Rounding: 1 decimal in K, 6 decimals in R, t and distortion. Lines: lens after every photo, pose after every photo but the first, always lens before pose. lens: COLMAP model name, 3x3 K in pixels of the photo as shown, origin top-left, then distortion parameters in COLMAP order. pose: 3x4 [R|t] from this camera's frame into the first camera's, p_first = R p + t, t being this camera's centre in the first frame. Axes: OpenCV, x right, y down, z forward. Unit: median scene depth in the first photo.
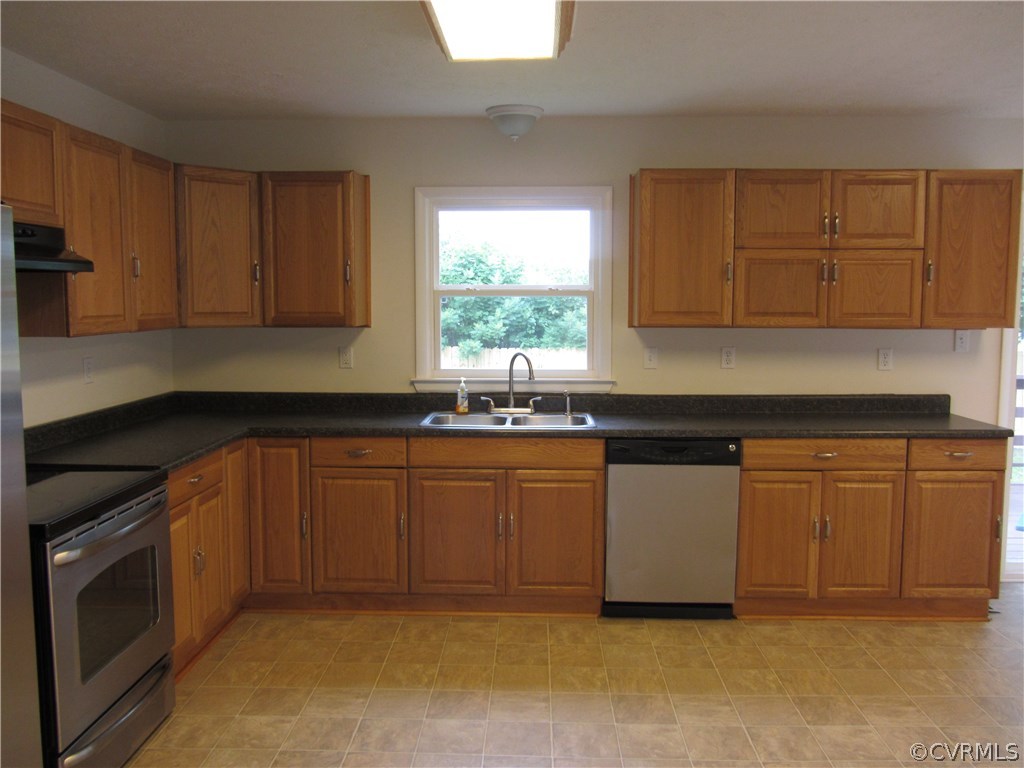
lens RADIAL K [[843.7, 0, 505.7], [0, 843.7, 380.6], [0, 0, 1]] dist [-0.044877, 0.012860]
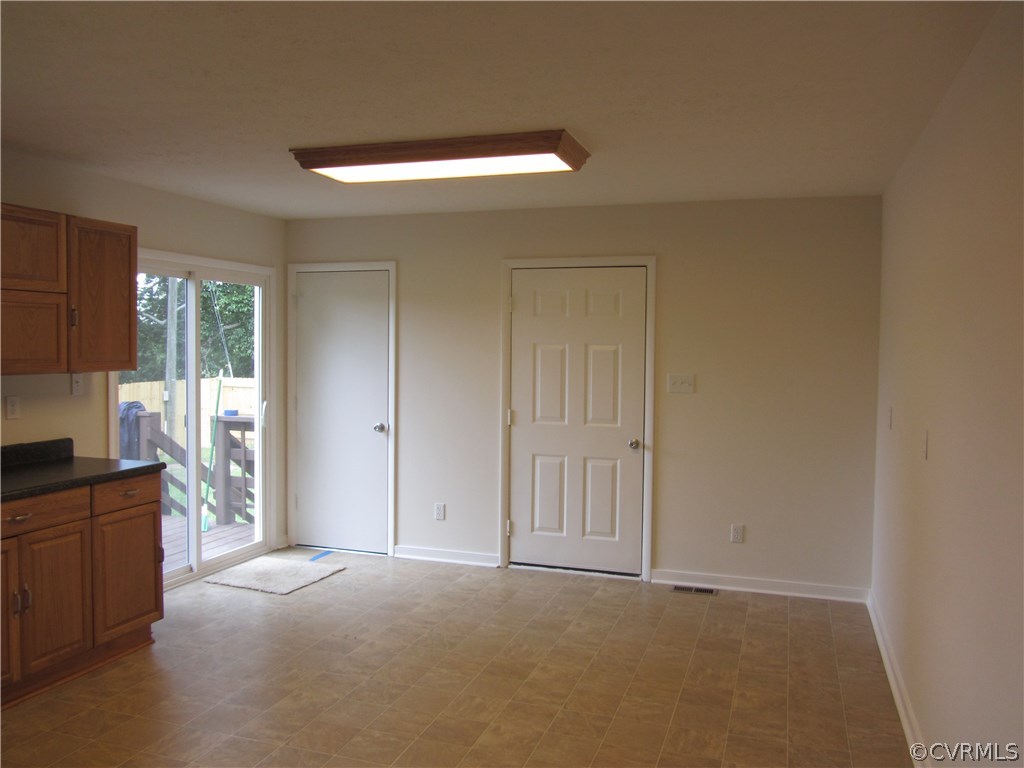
lens RADIAL K [[843.7, 0, 540.3], [0, 843.7, 377.6], [0, 0, 1]] dist [-0.044877, 0.012860]
pose [[0.243875, -0.032304, 0.969269, -0.336581], [0.076099, 0.997001, 0.014081, -0.030557], [-0.966816, 0.070327, 0.245602, 0.227708]]
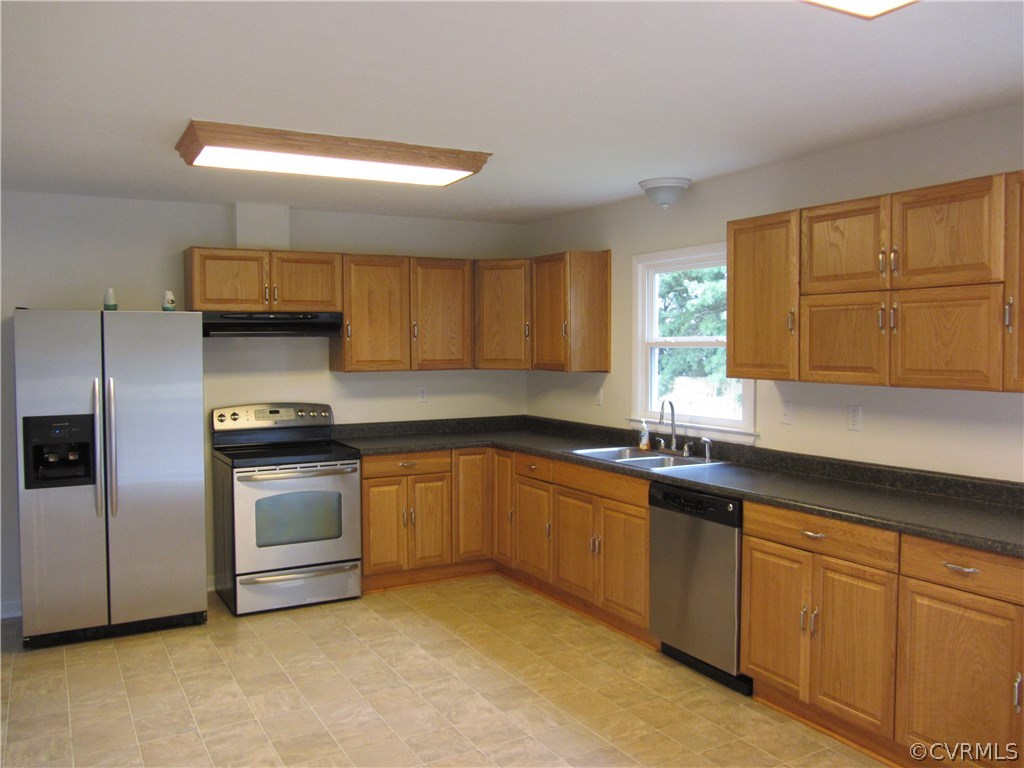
lens RADIAL K [[843.7, 0, 506.1], [0, 843.7, 377.1], [0, 0, 1]] dist [-0.044877, 0.012860]
pose [[0.516059, 0.029494, -0.856045, 0.931380], [-0.075312, 0.997099, -0.011047, -0.037080], [0.853236, 0.070171, 0.516783, 0.278287]]
